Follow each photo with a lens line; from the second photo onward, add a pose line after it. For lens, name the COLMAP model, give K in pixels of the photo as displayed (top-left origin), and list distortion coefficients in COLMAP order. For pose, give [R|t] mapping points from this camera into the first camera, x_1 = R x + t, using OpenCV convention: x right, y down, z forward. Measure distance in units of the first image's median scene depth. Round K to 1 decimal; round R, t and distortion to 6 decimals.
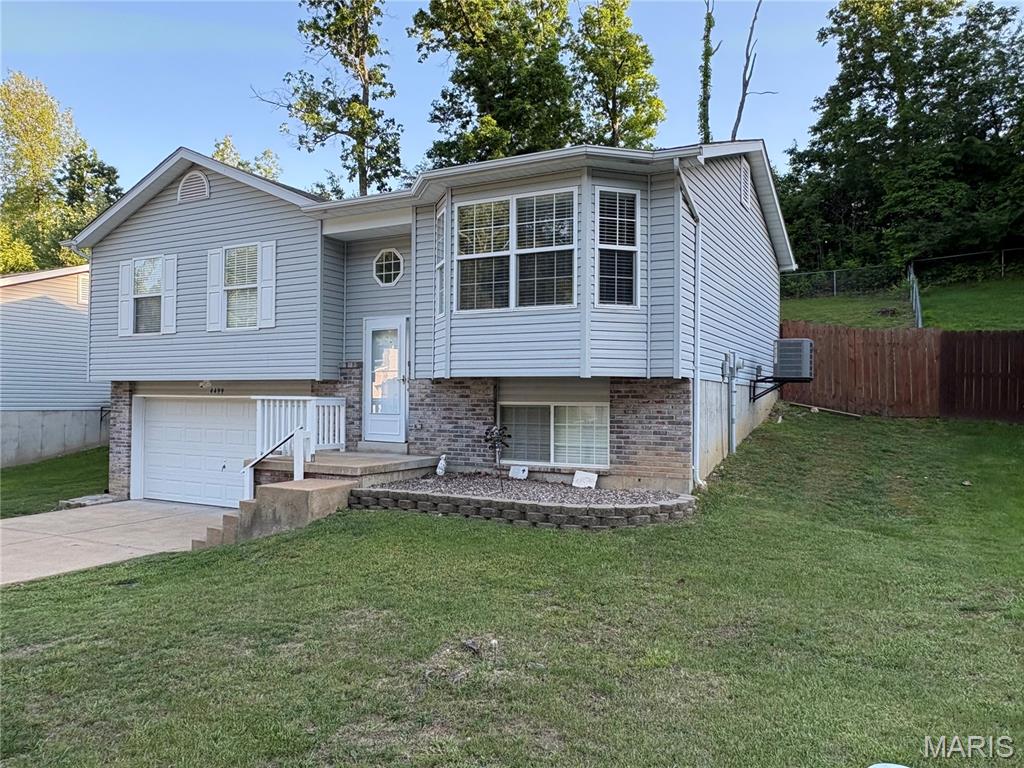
lens RADIAL K [[743.8, 0, 511.3], [0, 743.8, 383.9], [0, 0, 1]] dist [0.004657, -0.000340]
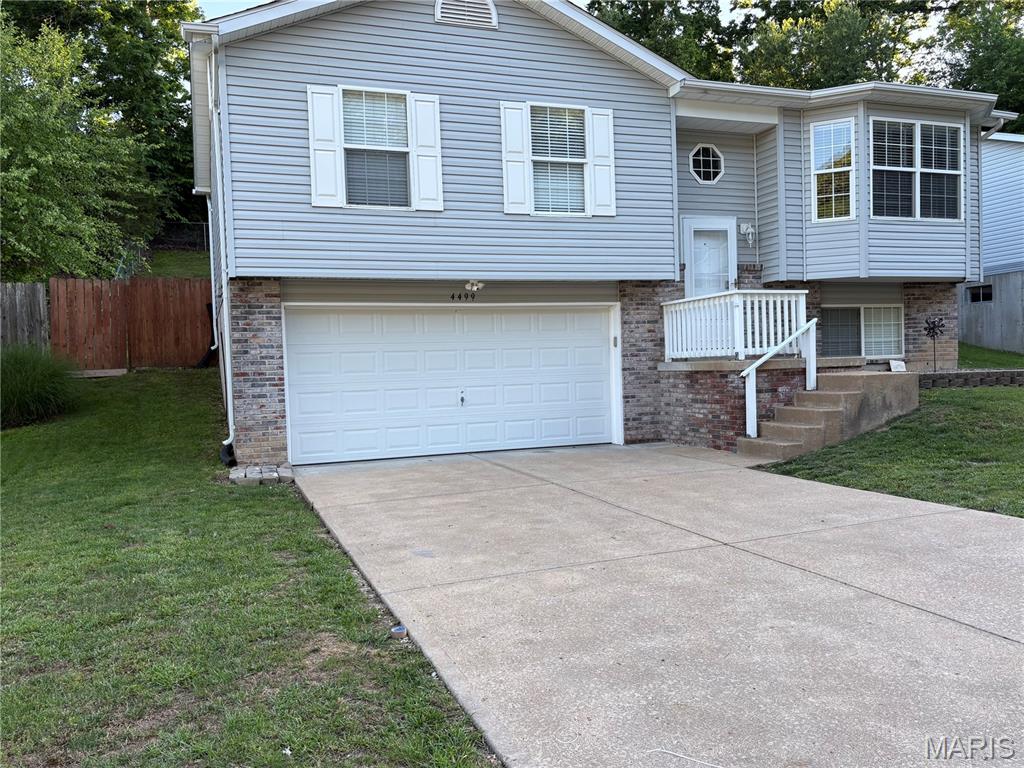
lens RADIAL K [[836.5, 0, 511.8], [0, 836.5, 384.4], [0, 0, 1]] dist [0.038603, -0.017529]
pose [[0.652706, -0.046834, 0.756162, -1.176280], [0.020998, 0.998822, 0.043739, 0.072622], [-0.757320, -0.012670, 0.652921, 0.500790]]
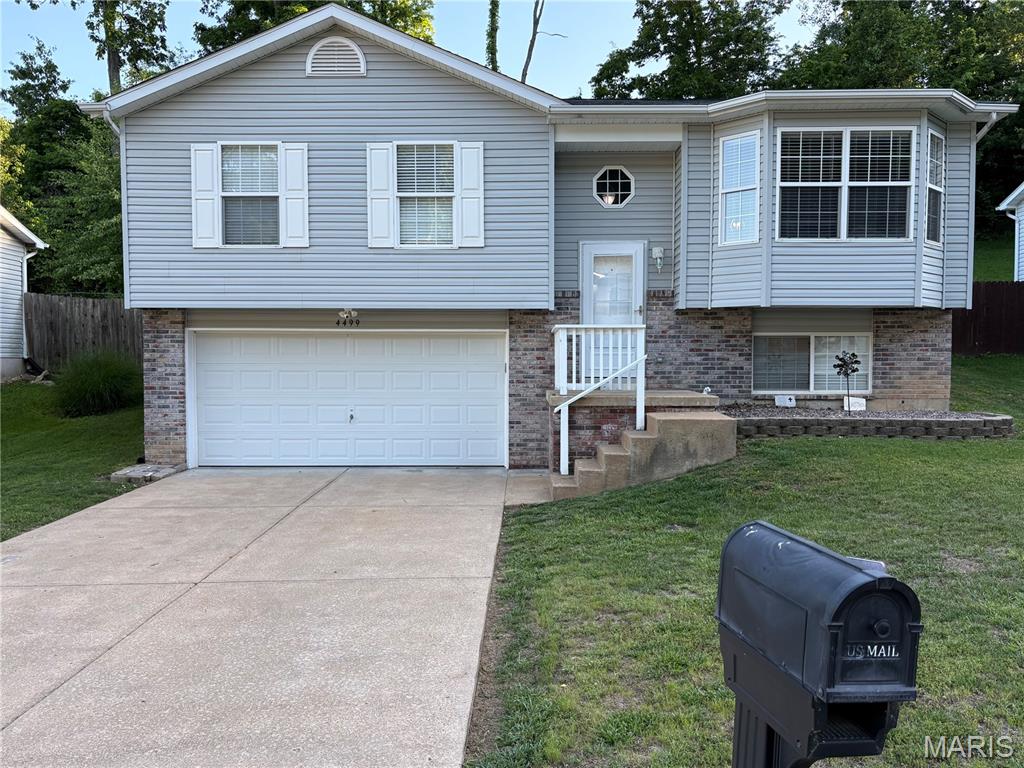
lens RADIAL K [[817.3, 0, 511.5], [0, 817.3, 390.6], [0, 0, 1]] dist [0.041625, -0.044479]
pose [[0.885484, -0.025837, 0.463951, -0.770367], [-0.003117, 0.998100, 0.061532, 0.032543], [-0.464659, -0.055932, 0.883721, 0.158587]]
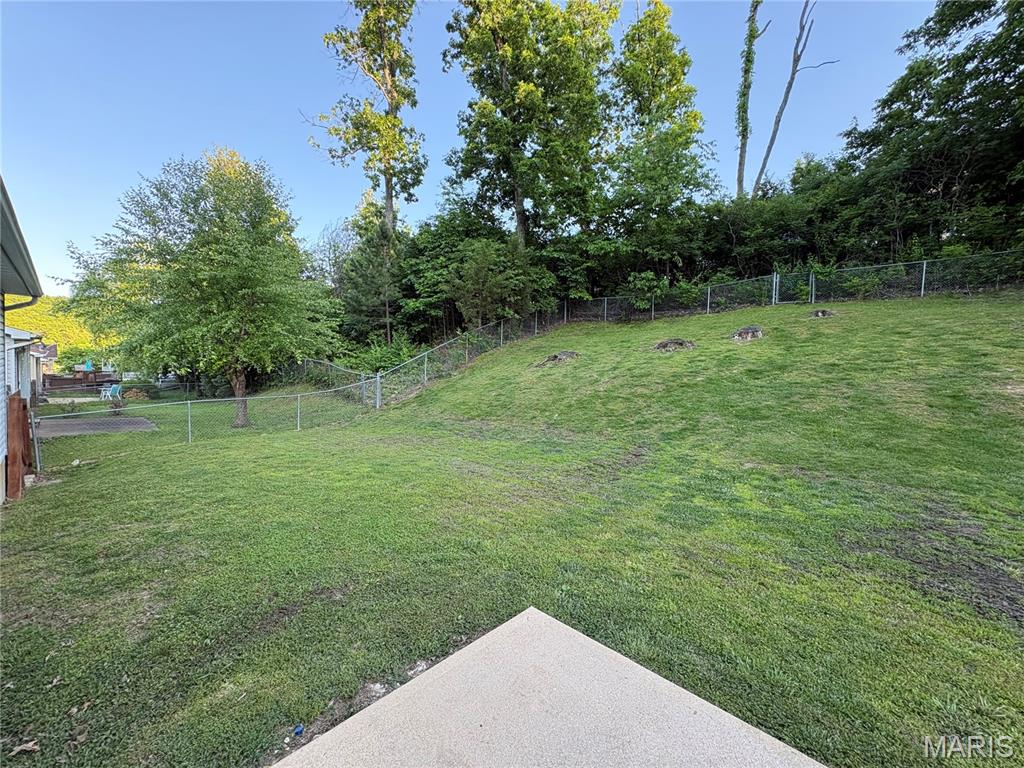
lens RADIAL K [[408.2, 0, 510.5], [0, 408.2, 384.2], [0, 0, 1]] dist [0.000646, 0.000728]
pose [[0.971133, 0.045458, -0.234169, 0.394032], [-0.027183, 0.996369, 0.080688, -0.150657], [0.236987, -0.071993, 0.968842, 1.442128]]
